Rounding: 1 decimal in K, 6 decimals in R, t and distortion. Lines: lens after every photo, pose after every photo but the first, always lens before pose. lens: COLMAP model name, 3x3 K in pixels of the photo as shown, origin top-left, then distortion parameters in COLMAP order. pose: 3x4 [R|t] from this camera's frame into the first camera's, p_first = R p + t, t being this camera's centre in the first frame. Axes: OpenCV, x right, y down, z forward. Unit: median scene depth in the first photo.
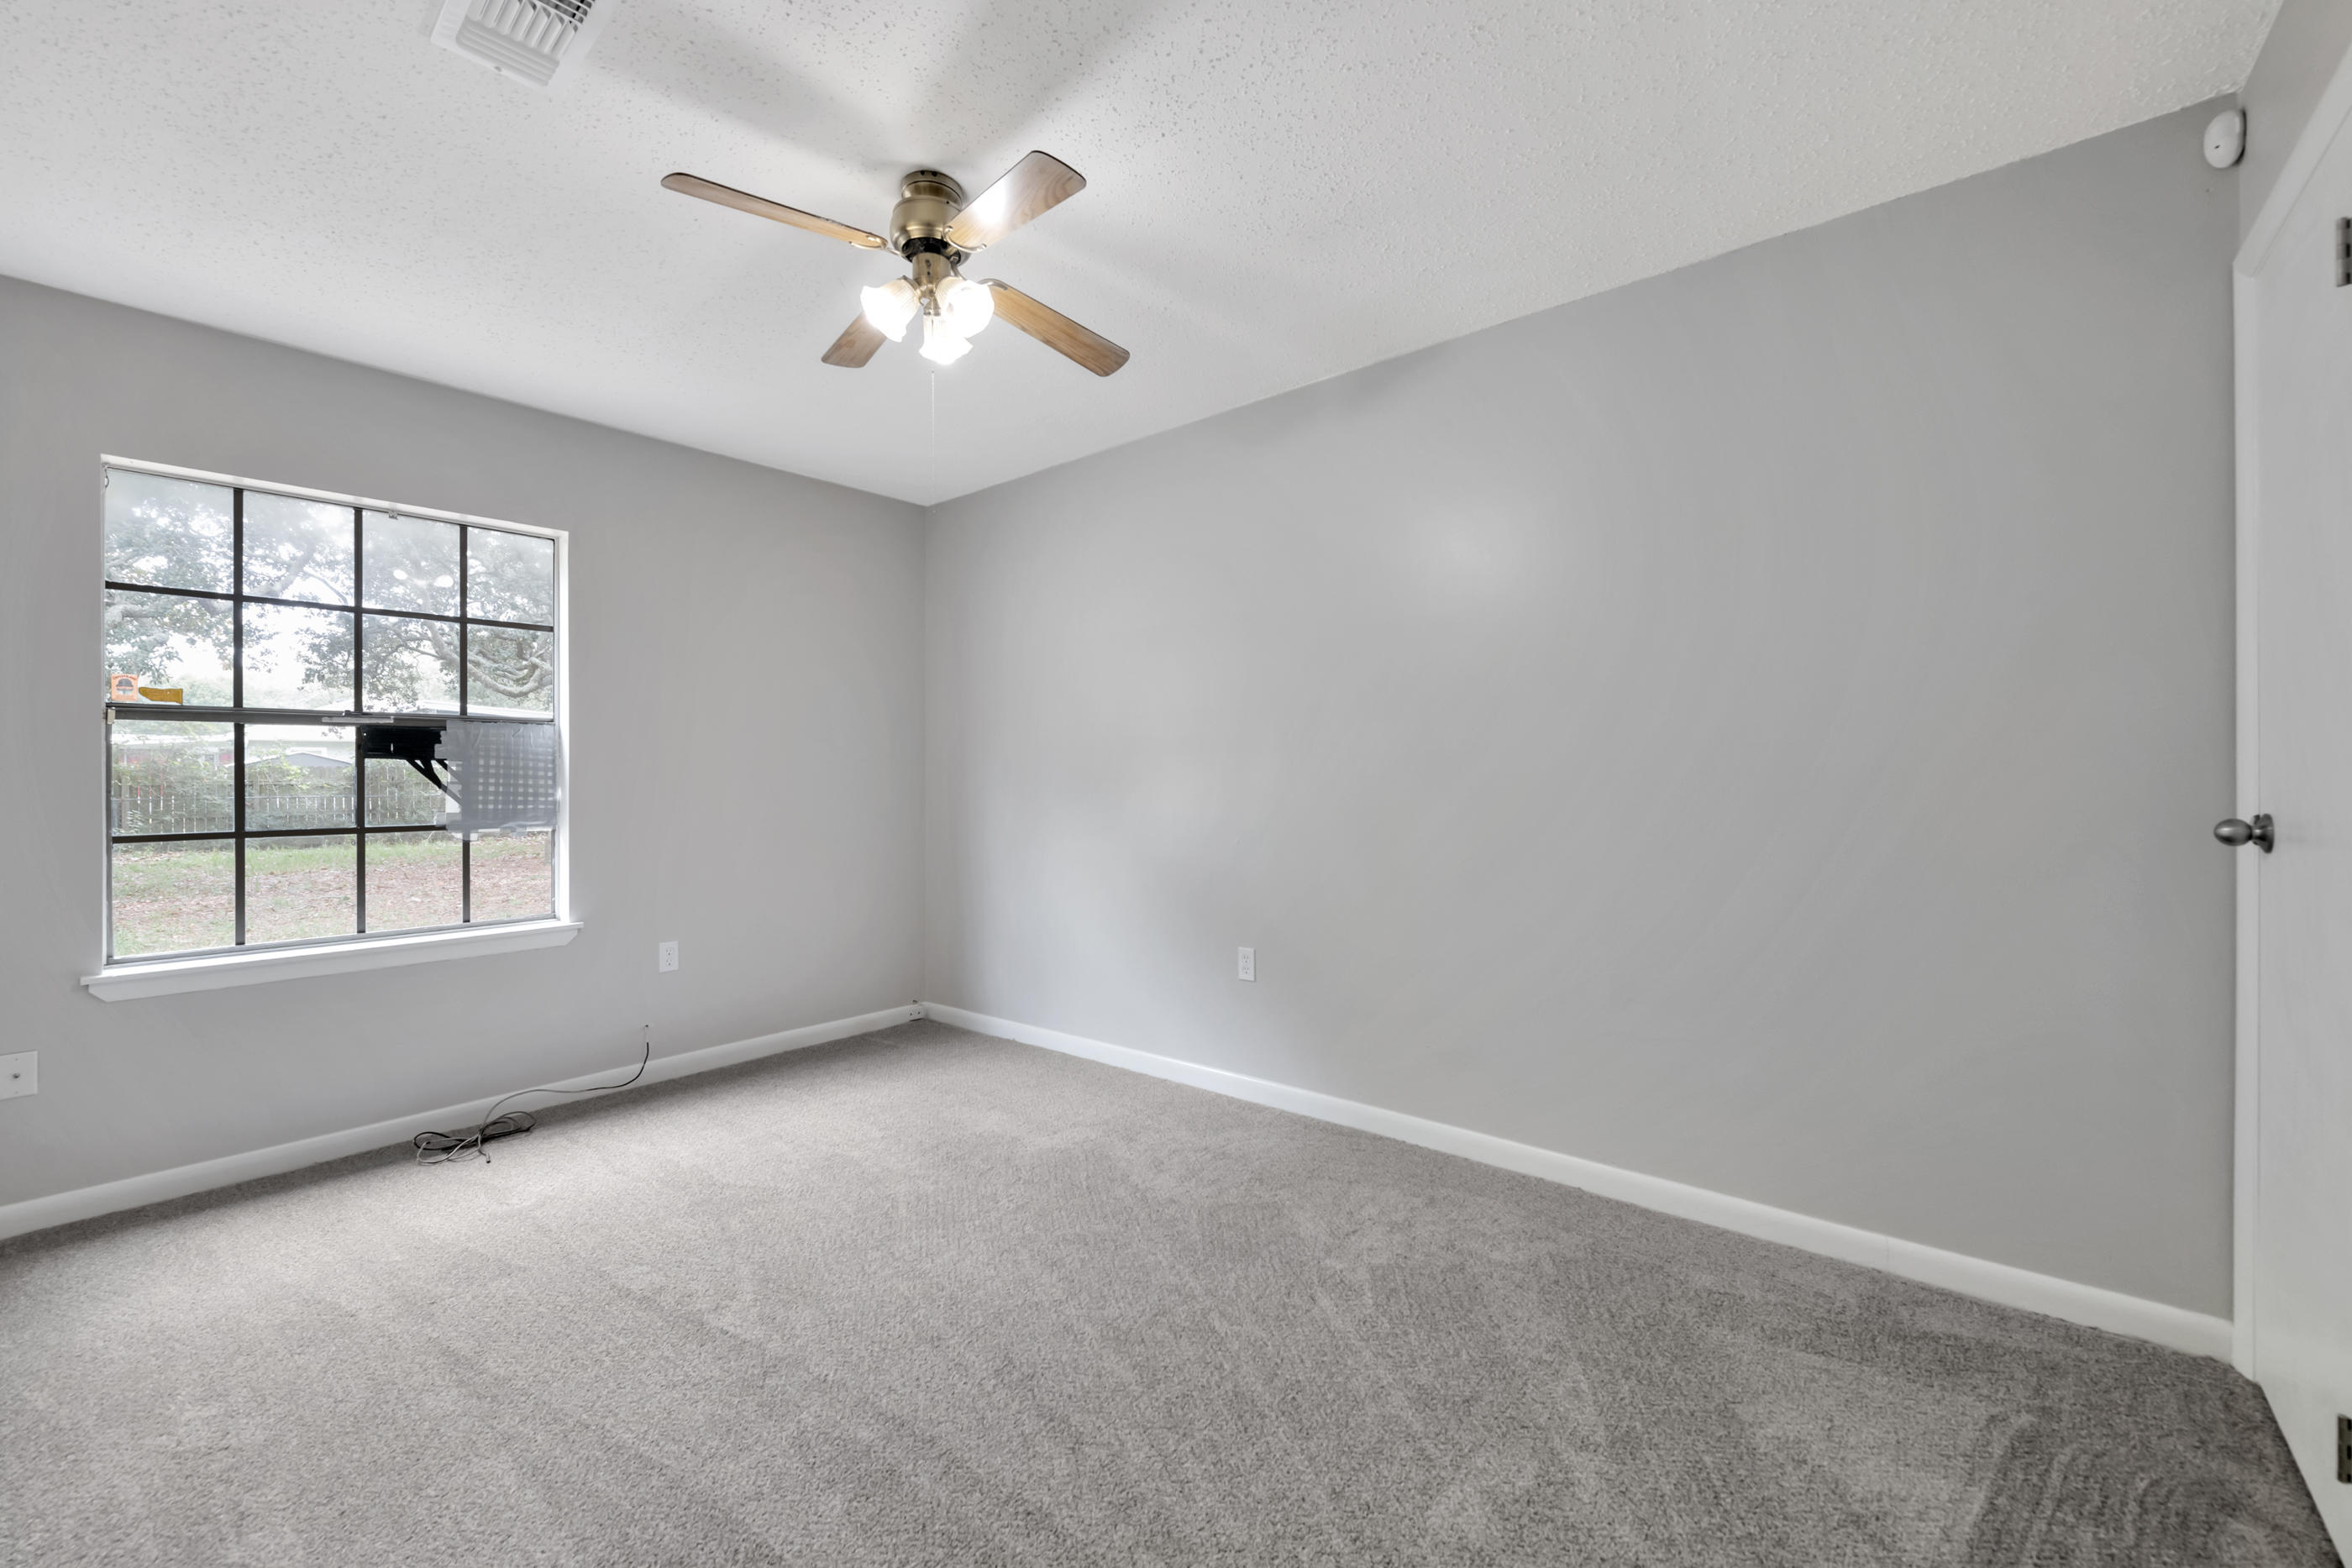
lens RADIAL K [[936.1, 0, 1187.1], [0, 936.1, 774.9], [0, 0, 1]] dist [-0.003413, -0.000790]
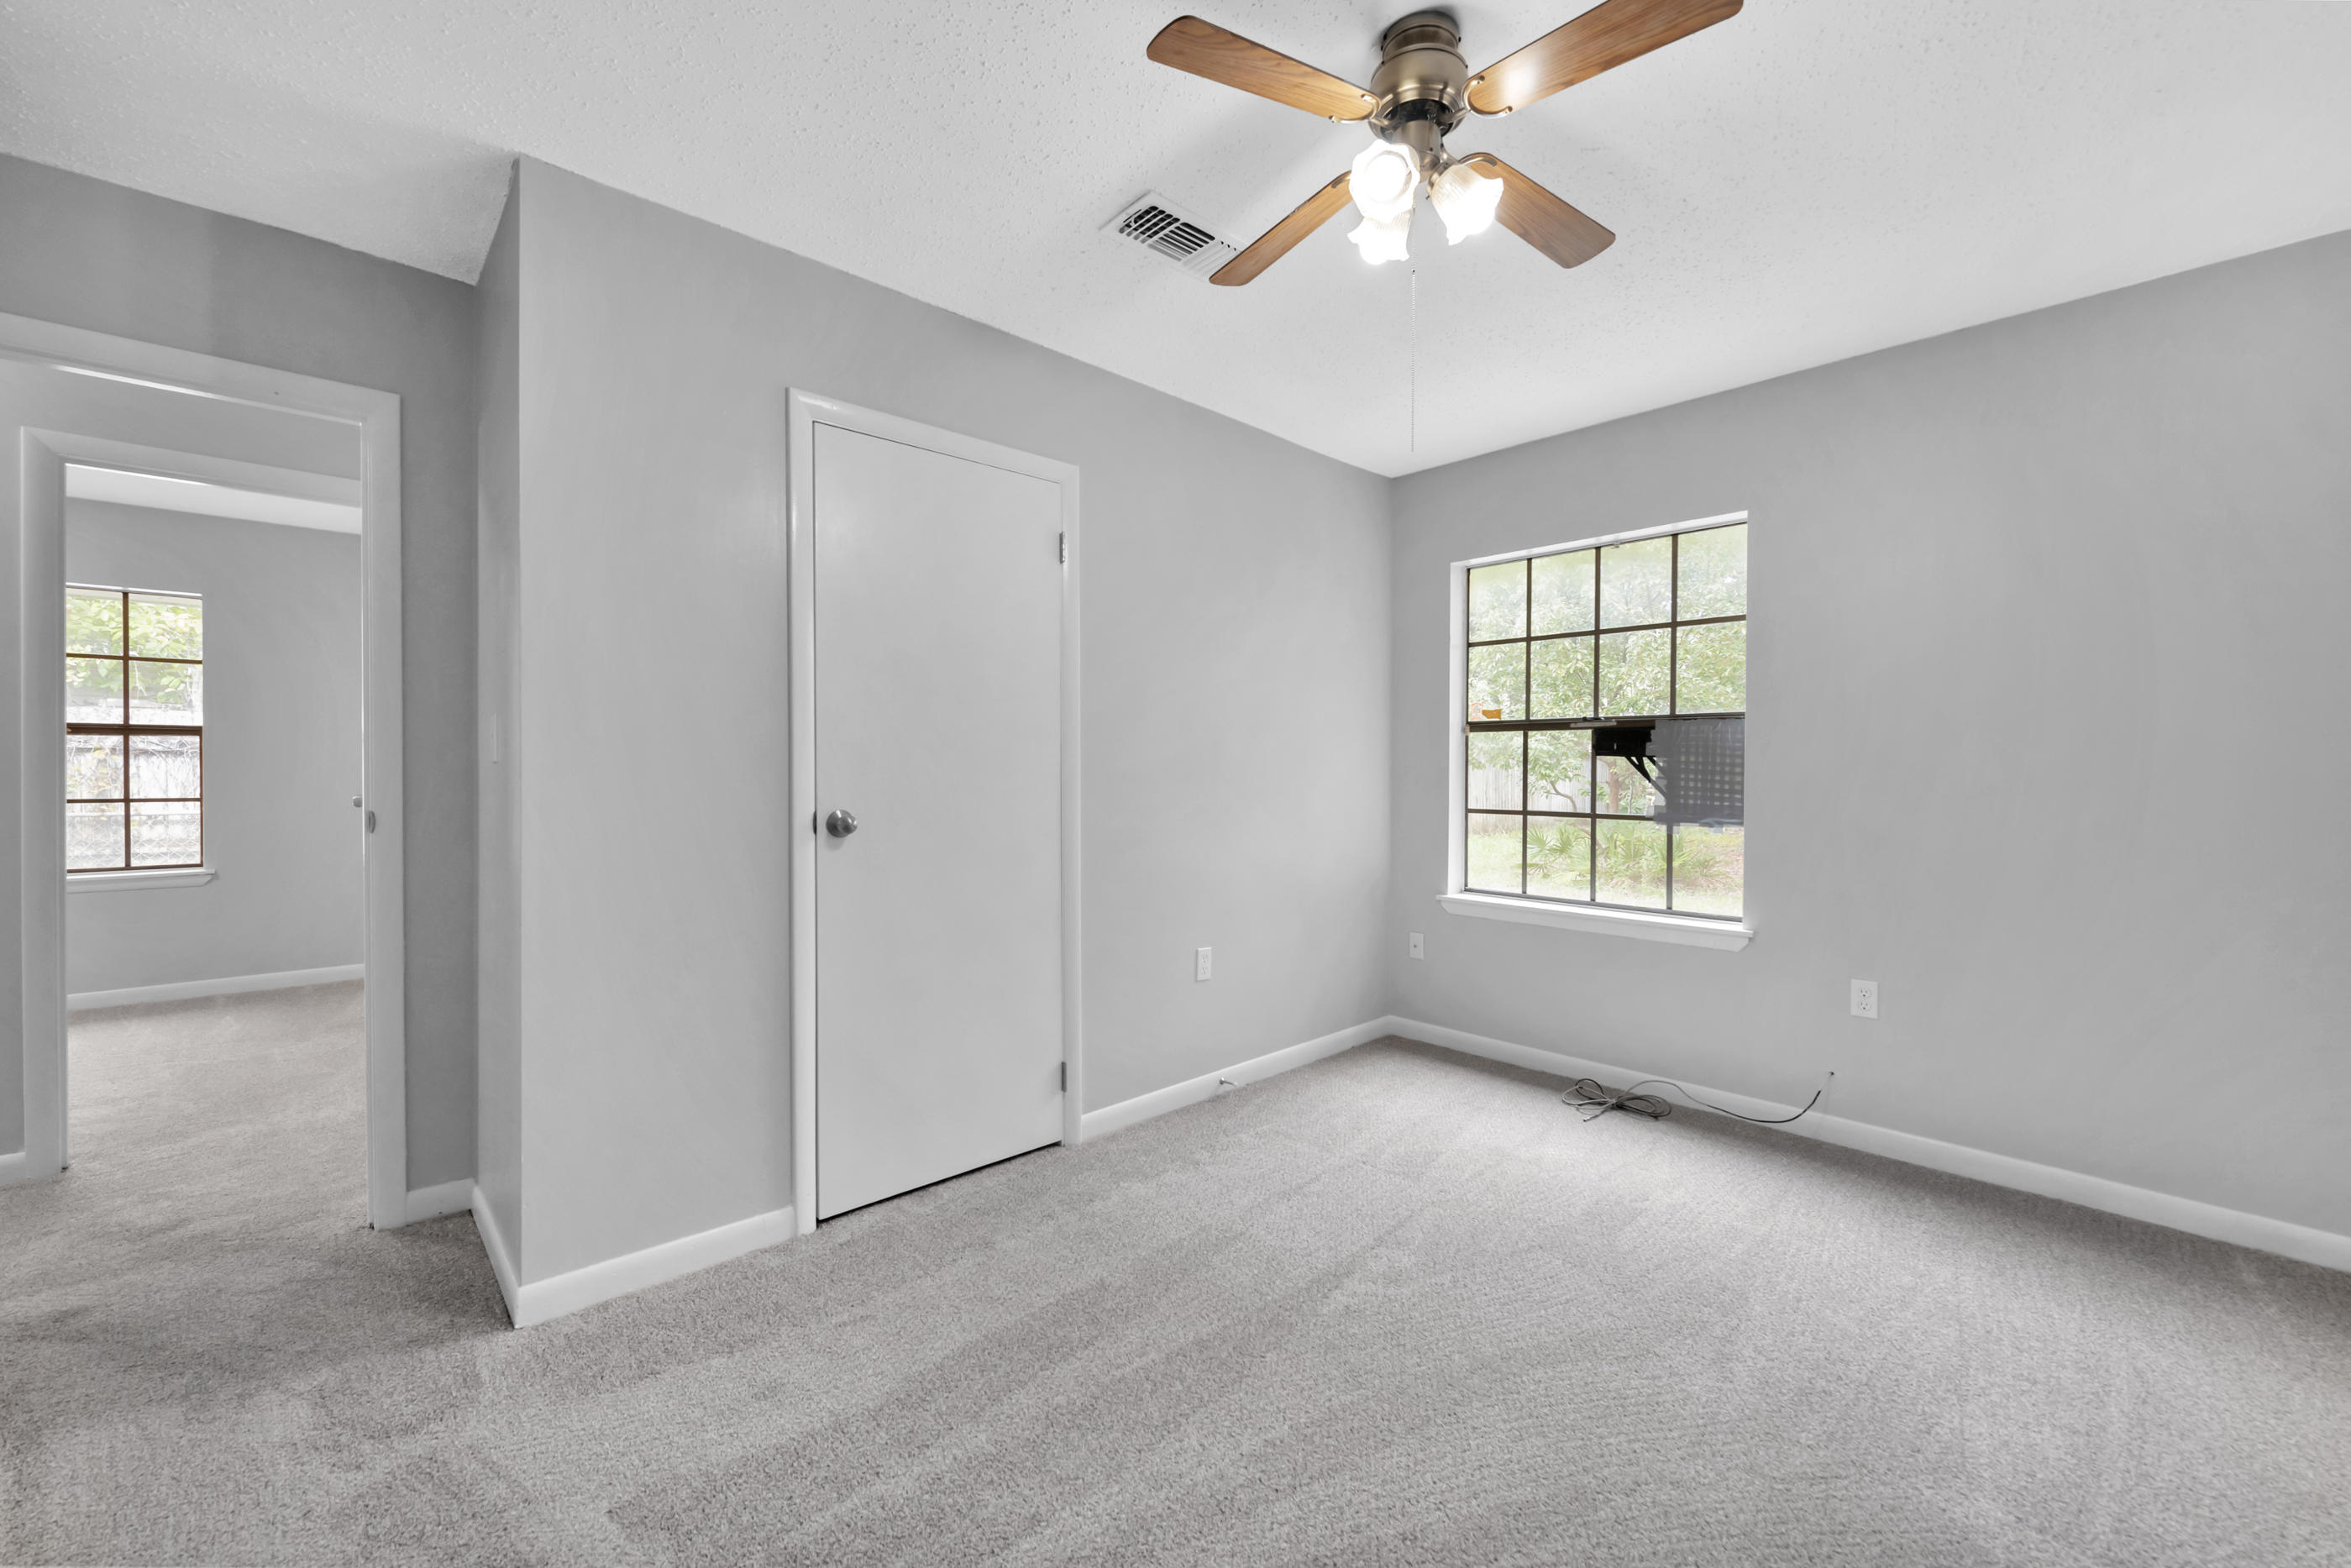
lens RADIAL K [[935.8, 0, 1186.6], [0, 935.8, 774.9], [0, 0, 1]] dist [-0.003413, -0.000790]
pose [[-0.125697, 0.010659, -0.992011, 0.361747], [-0.008790, 0.999891, 0.011857, -0.002872], [0.992030, 0.010210, -0.125590, 0.597799]]
